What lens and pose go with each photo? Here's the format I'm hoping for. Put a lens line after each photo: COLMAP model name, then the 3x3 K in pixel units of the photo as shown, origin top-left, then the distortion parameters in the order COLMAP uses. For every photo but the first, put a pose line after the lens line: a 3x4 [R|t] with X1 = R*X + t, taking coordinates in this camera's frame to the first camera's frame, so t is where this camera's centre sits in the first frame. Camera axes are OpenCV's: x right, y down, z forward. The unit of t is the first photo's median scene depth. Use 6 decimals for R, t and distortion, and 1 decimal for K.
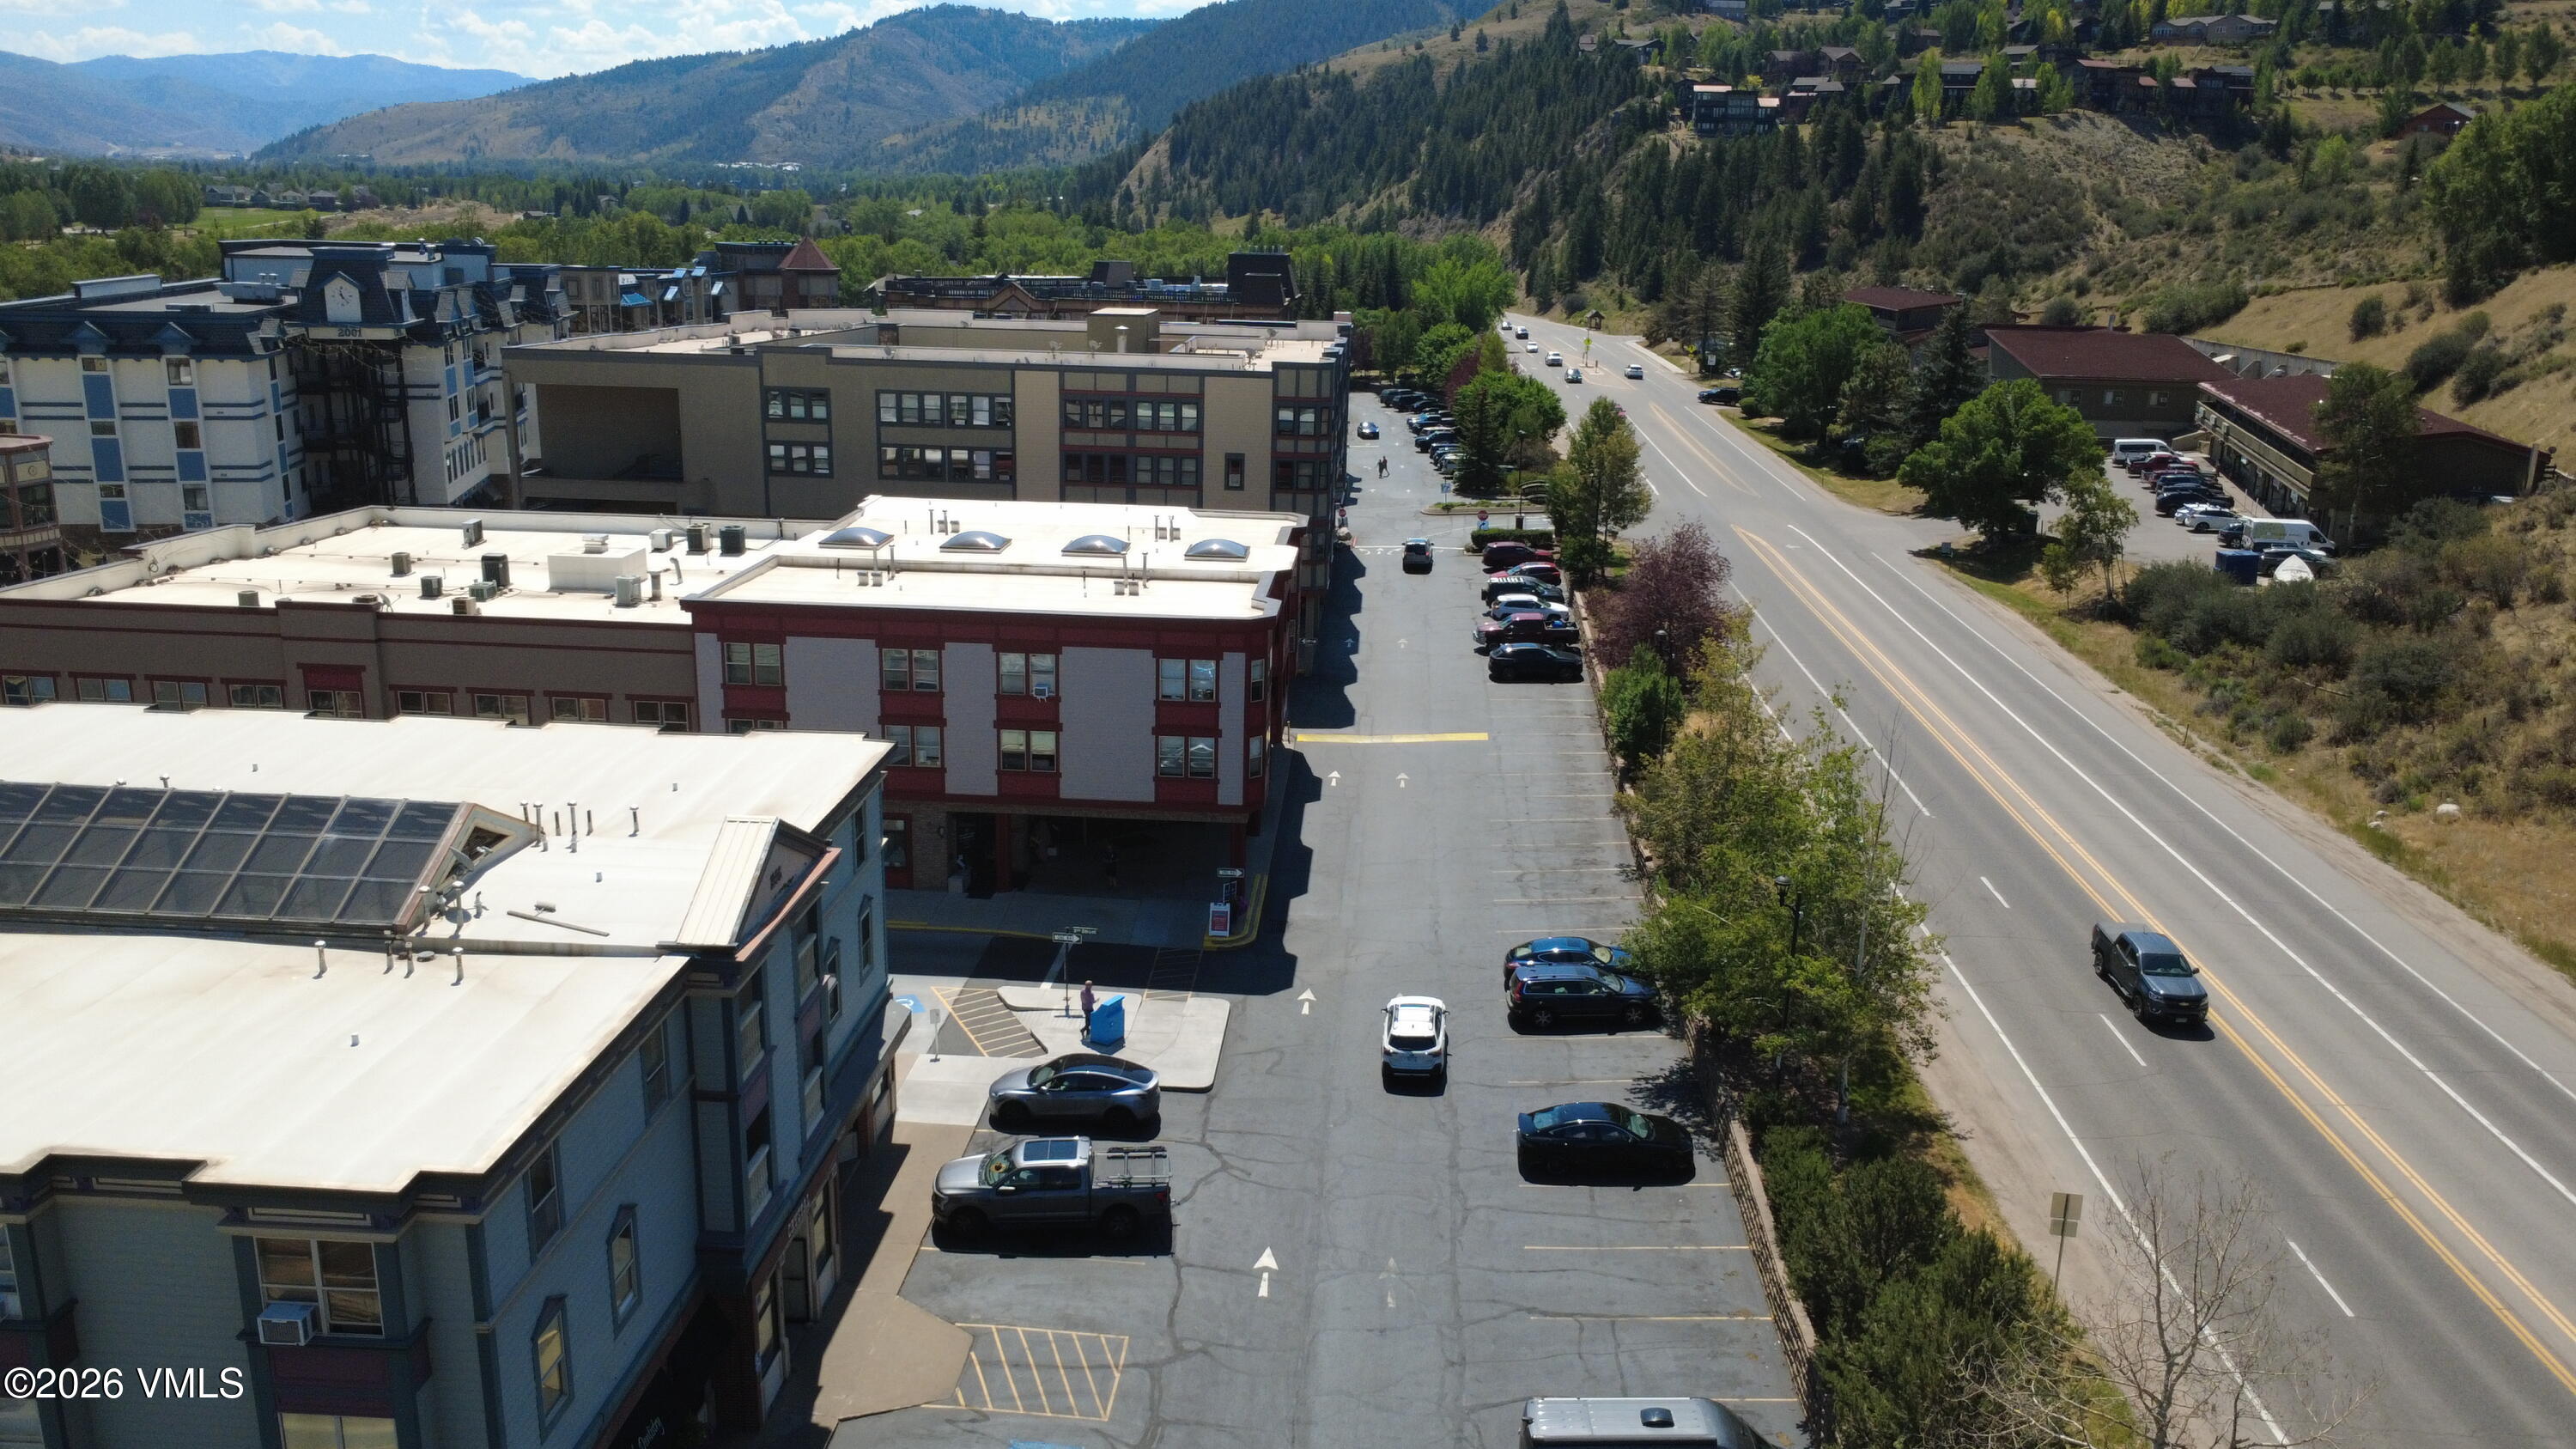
lens RADIAL K [[1887.1, 0, 1296.9], [0, 1887.1, 730.2], [0, 0, 1]] dist [-0.000732, 0.000215]
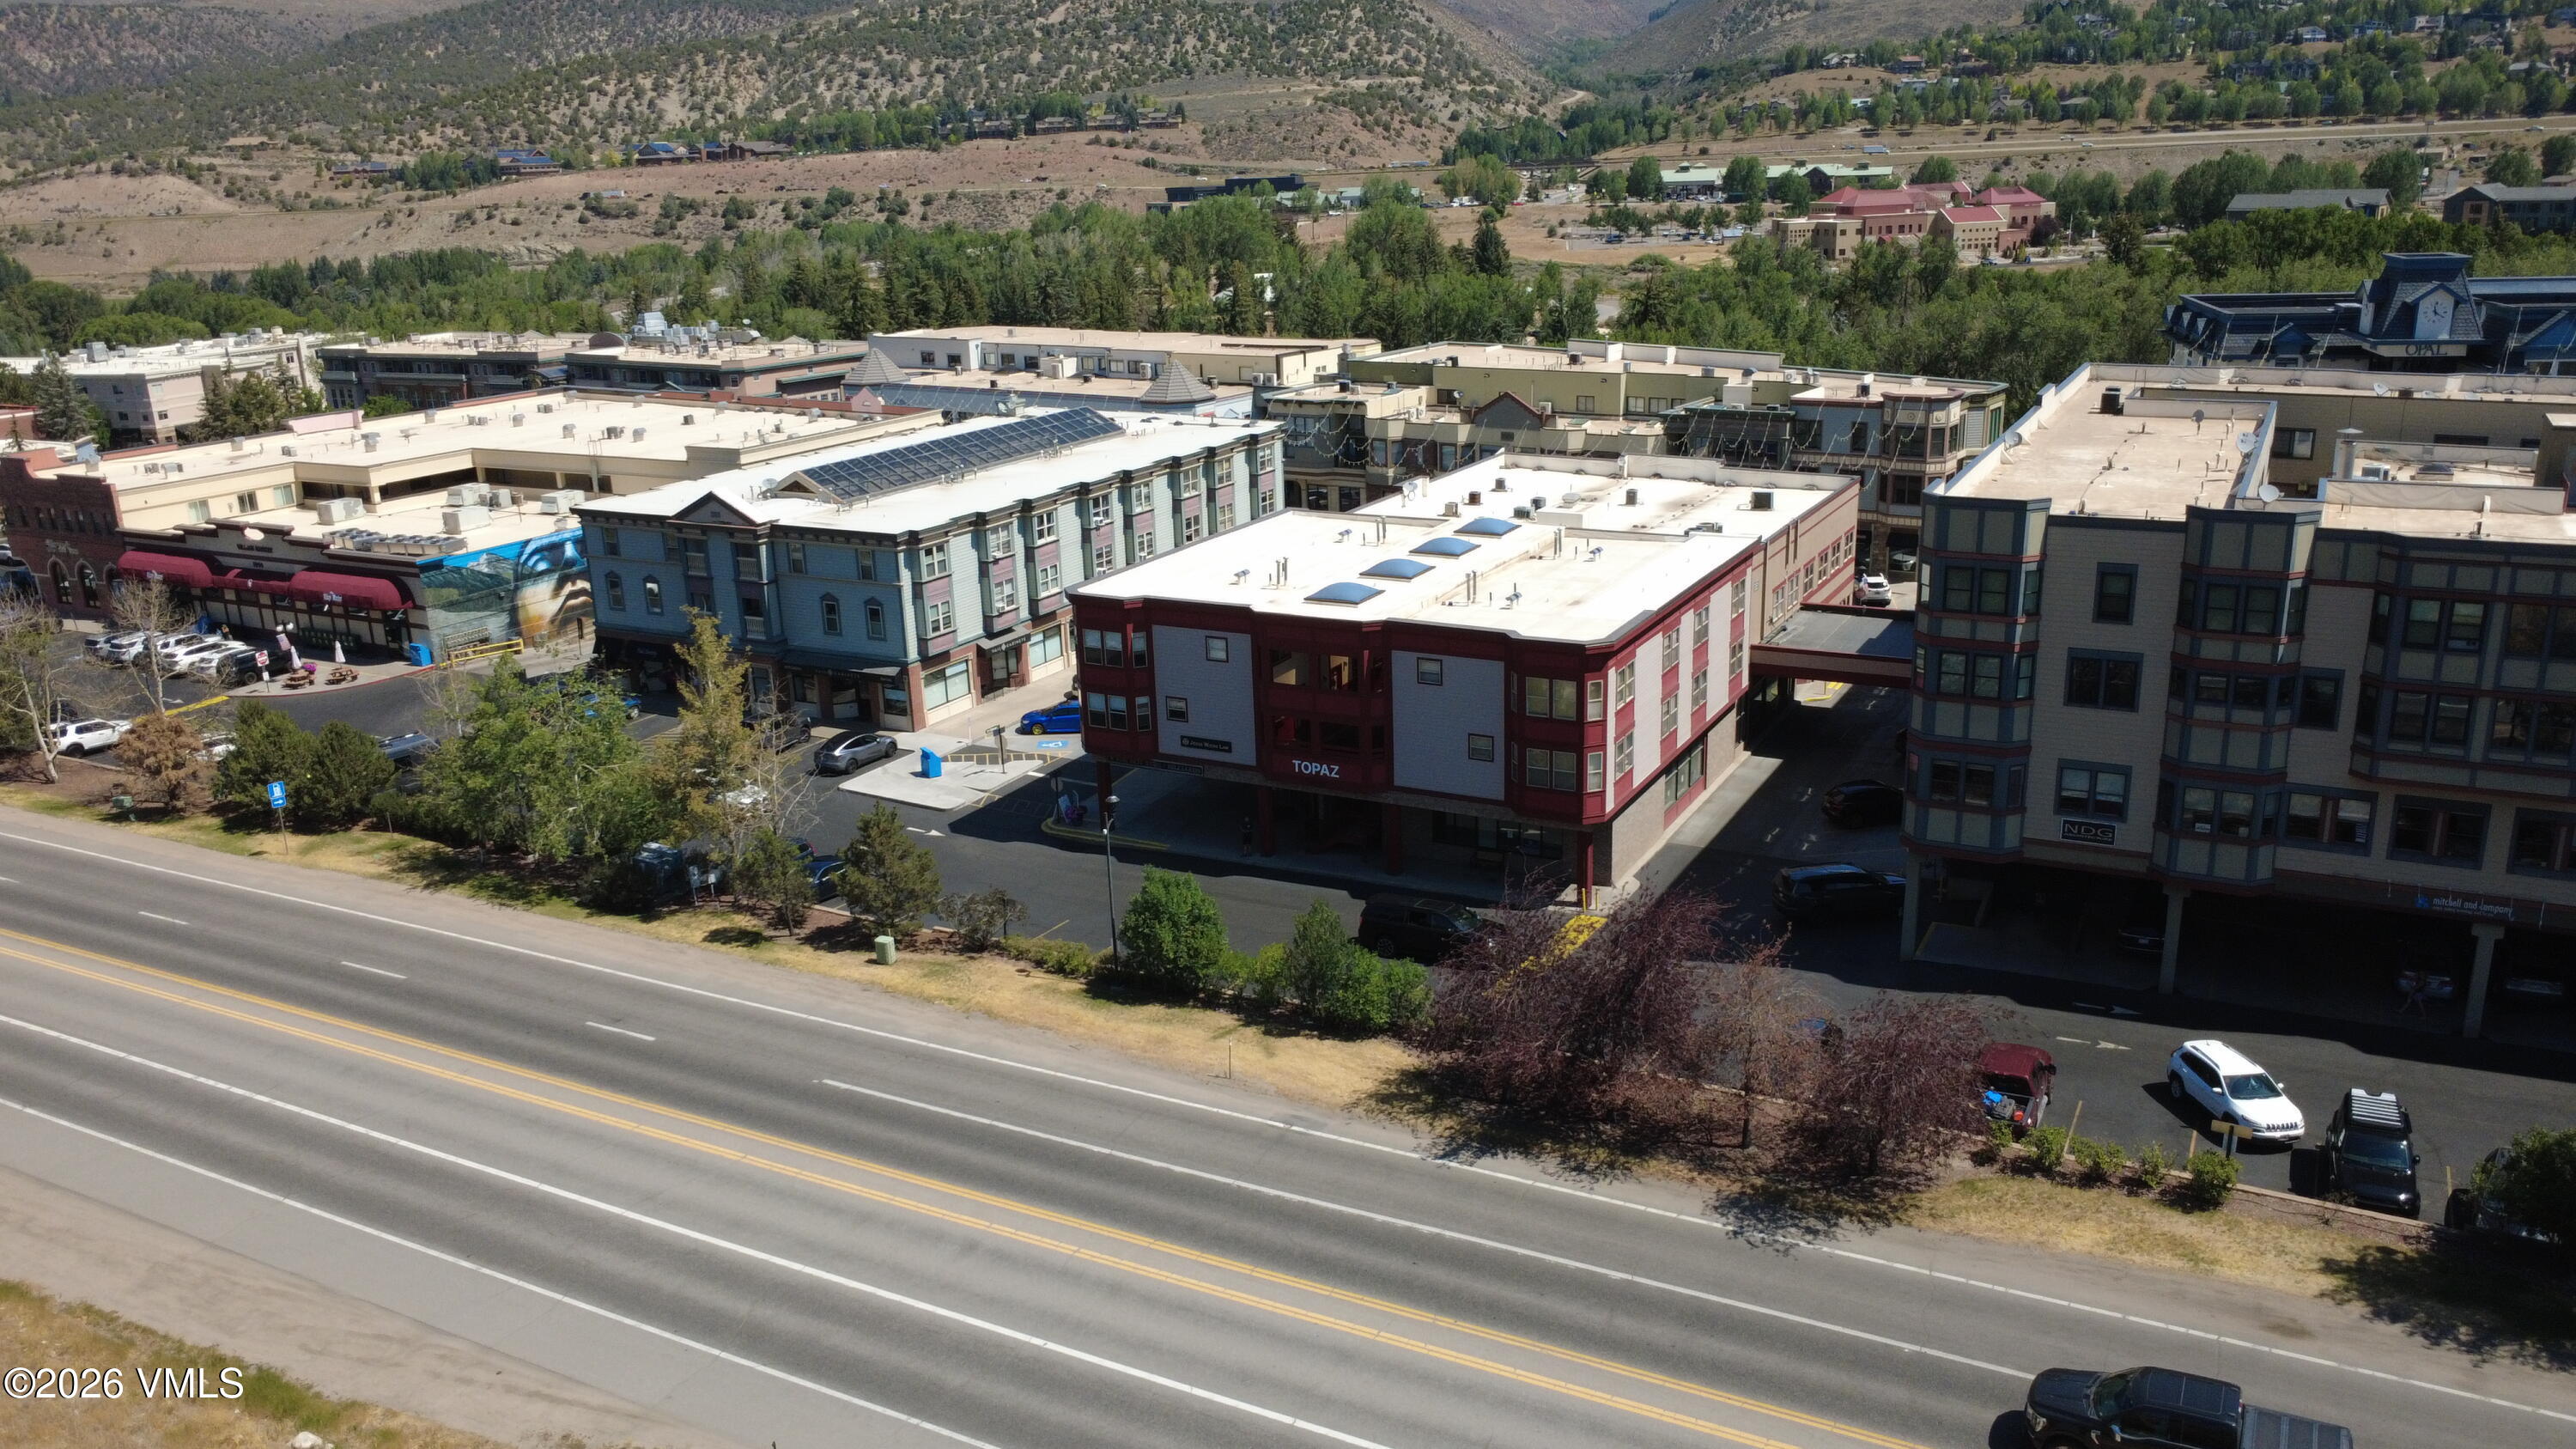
lens RADIAL K [[1887.1, 0, 1290.2], [0, 1887.1, 731.0], [0, 0, 1]] dist [-0.000732, 0.000215]
pose [[-0.430208, 0.251603, -0.866959, 0.176802], [-0.217491, 0.903197, 0.370045, -0.081384], [0.876139, 0.347752, -0.333841, 0.276183]]
